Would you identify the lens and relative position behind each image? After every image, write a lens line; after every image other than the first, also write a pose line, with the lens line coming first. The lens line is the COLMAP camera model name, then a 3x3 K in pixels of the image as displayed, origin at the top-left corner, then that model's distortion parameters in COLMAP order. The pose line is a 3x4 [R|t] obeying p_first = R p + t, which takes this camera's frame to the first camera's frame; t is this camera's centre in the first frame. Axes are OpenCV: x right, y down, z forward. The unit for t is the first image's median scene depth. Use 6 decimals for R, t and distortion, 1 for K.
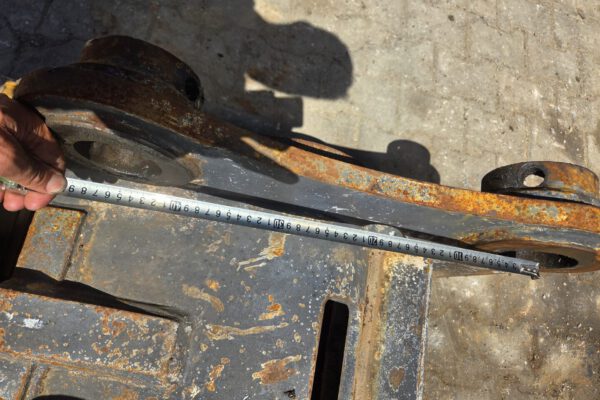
lens RADIAL K [[411.5, 0, 302.4], [0, 411.5, 201.9], [0, 0, 1]] dist [0.038500, -0.031513]
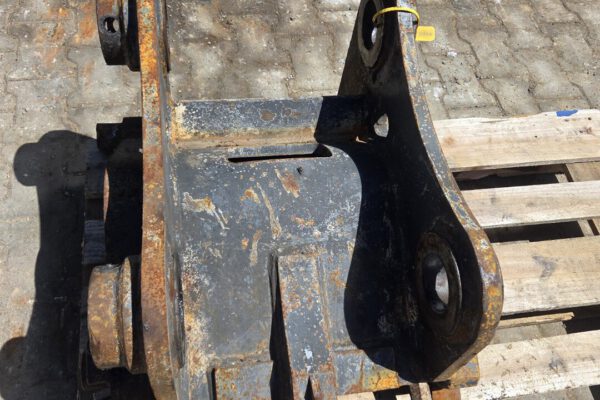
lens RADIAL K [[549.8, 0, 296.7], [0, 549.8, 198.5], [0, 0, 1]] dist [0.030365, 0.000000]
pose [[-0.277445, -0.940671, 0.195353, -0.457268], [0.858978, -0.151800, 0.488992, -0.471592], [-0.430326, 0.303473, 0.850132, -0.568609]]
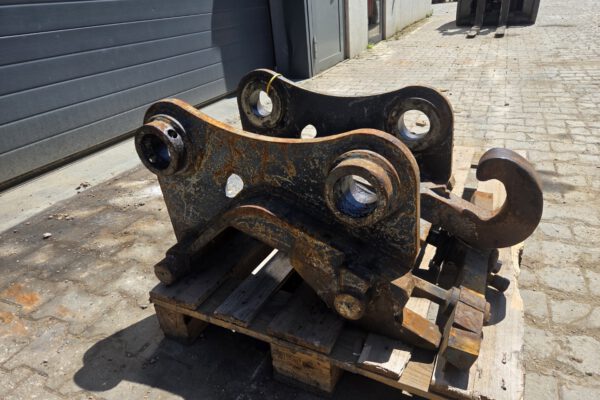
lens RADIAL K [[411.5, 0, 302.2], [0, 411.5, 199.0], [0, 0, 1]] dist [0.038500, -0.031513]
pose [[-0.934470, -0.327747, 0.139097, -0.355853], [0.223934, -0.237301, 0.945273, -1.699284], [-0.276803, 0.914478, 0.295145, 0.498034]]
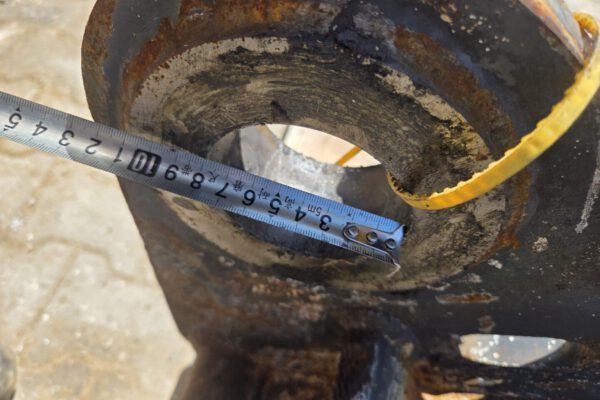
lens RADIAL K [[437.1, 0, 298.1], [0, 437.1, 203.2], [0, 0, 1]] dist [-0.007630, -0.004626]
pose [[-0.890018, -0.313651, -0.330894, 0.541213], [-0.016645, -0.702926, 0.711068, 0.538616], [-0.455621, 0.638371, 0.620396, 0.560360]]
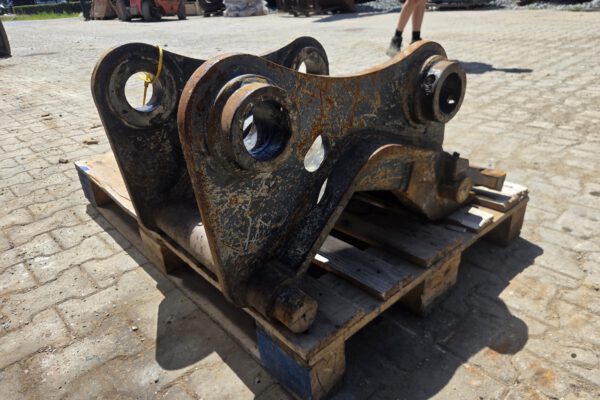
lens RADIAL K [[411.5, 0, 297.8], [0, 411.5, 204.7], [0, 0, 1]] dist [0.038500, -0.031513]
pose [[-0.611908, 0.108486, -0.783453, 1.469998], [-0.788630, -0.008219, 0.614813, -0.826345], [0.060260, 0.994064, 0.090585, 1.139582]]
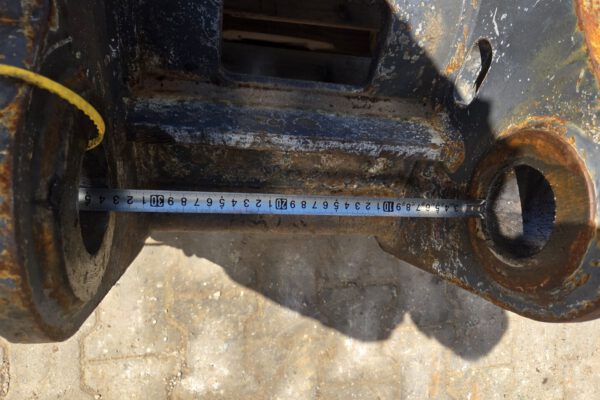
lens RADIAL K [[411.5, 0, 305.7], [0, 411.5, 204.4], [0, 0, 1]] dist [0.038500, -0.031513]
pose [[0.208352, 0.950271, -0.231463, 0.626987], [-0.976956, 0.213414, -0.003237, 0.504966], [0.046322, 0.226804, 0.972838, 0.238548]]
